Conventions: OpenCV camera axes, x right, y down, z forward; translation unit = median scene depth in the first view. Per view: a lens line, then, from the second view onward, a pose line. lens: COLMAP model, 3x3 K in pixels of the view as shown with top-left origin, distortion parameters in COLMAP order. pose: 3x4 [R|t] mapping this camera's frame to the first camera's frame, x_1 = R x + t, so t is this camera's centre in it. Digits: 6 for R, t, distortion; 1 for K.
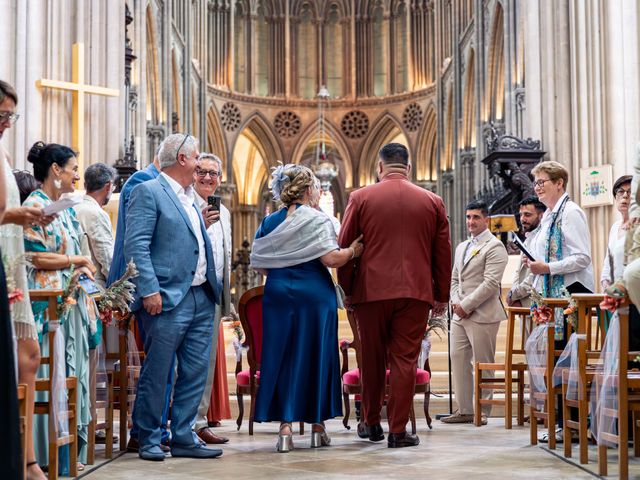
lens RADIAL K [[2186.1, 0, 320.0], [0, 2186.1, 240.0], [0, 0, 1]] dist [0.494970, -1.051498]
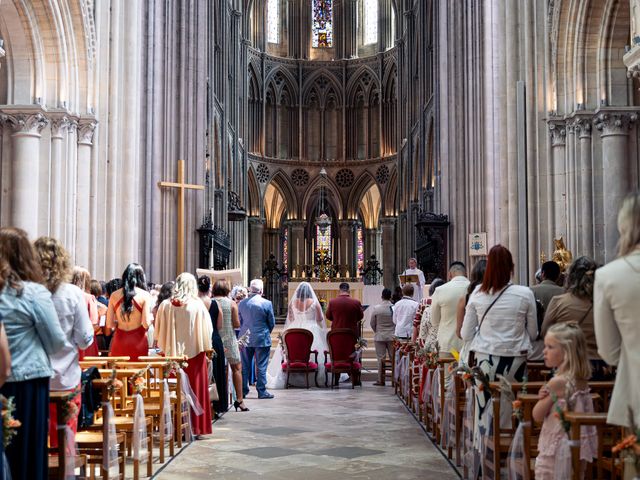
lens RADIAL K [[2186.1, 0, 320.0], [0, 2186.1, 240.0], [0, 0, 1]] dist [0.494970, -1.051498]
pose [[0.999960, 0.007856, -0.004236, 0.005605], [-0.007735, 0.999586, 0.027724, -0.051933], [0.004452, -0.027690, 0.999607, -0.508629]]
